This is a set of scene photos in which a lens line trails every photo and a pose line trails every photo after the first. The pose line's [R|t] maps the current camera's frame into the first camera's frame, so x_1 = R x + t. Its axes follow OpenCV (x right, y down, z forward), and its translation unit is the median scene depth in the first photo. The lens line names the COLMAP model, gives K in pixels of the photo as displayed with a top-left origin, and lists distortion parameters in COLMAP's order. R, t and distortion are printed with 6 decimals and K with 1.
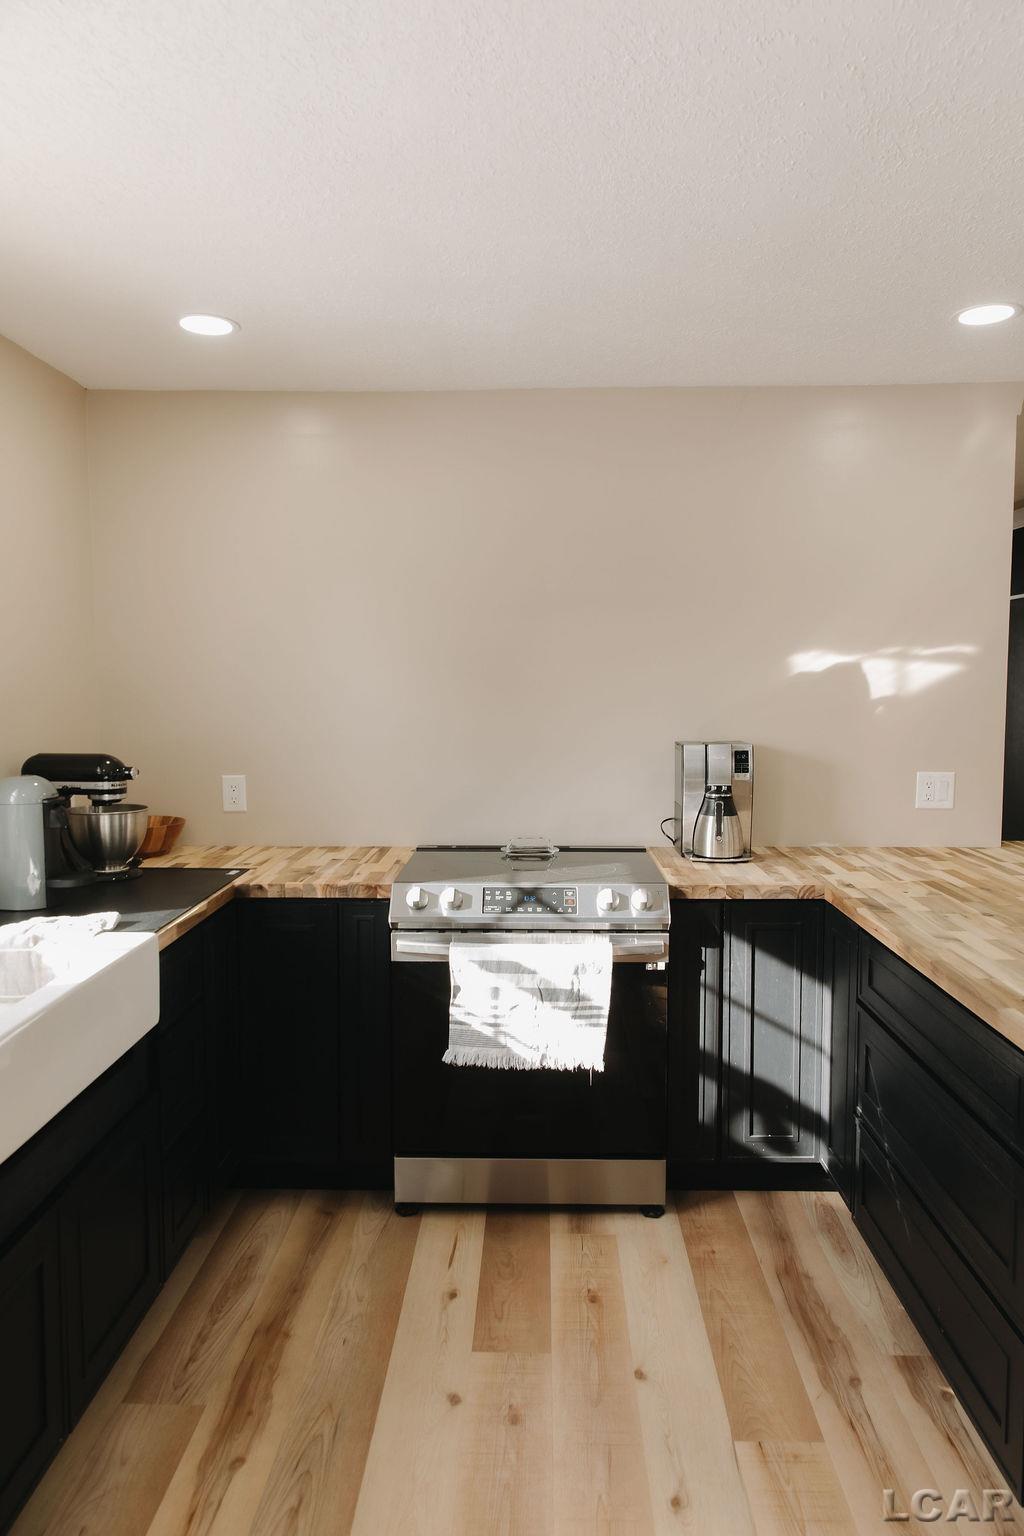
lens RADIAL K [[1020.7, 0, 512.0], [0, 1020.7, 768.0], [0, 0, 1]] dist [0.006422, 0.002965]
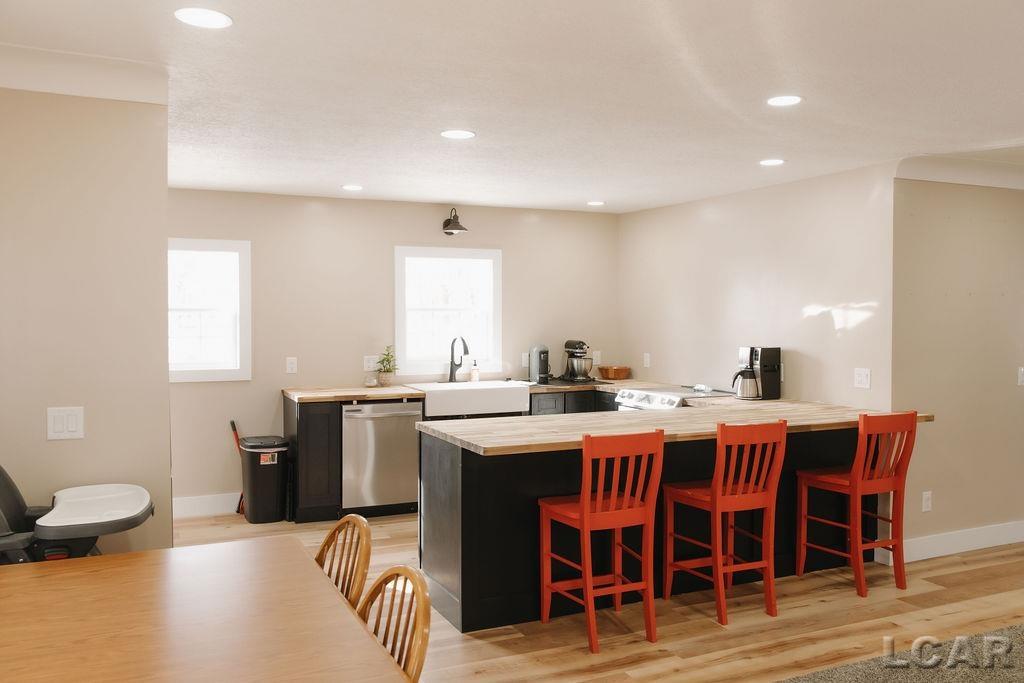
lens RADIAL K [[838.2, 0, 512.0], [0, 838.2, 341.5], [0, 0, 1]] dist [-0.007738, -0.000228]
pose [[0.445618, 0.032979, -0.894616, 1.827497], [-0.079359, 0.996842, -0.002783, 0.012711], [0.891699, 0.072236, 0.446828, -0.319096]]
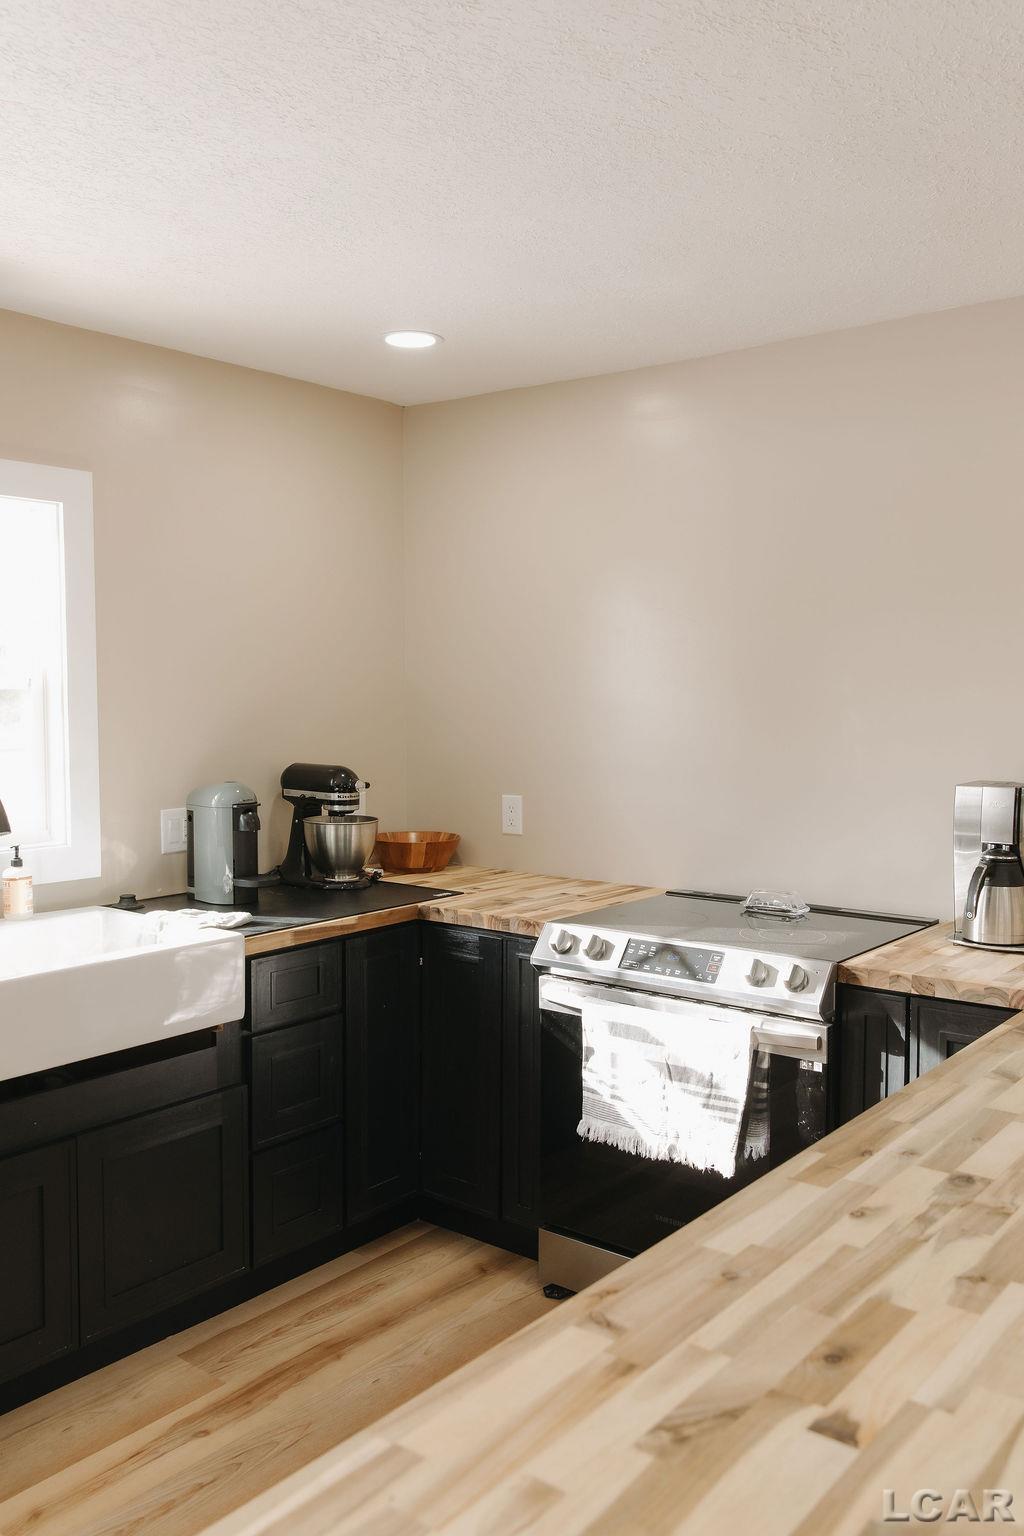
lens RADIAL K [[1282.0, 0, 517.7], [0, 1282.0, 774.7], [0, 0, 1]] dist [0.002488, 0.004341]
pose [[0.802636, 0.044320, -0.594820, 0.531887], [-0.052929, 0.998594, 0.002985, -0.018850], [0.594116, 0.029087, 0.803853, 0.072197]]
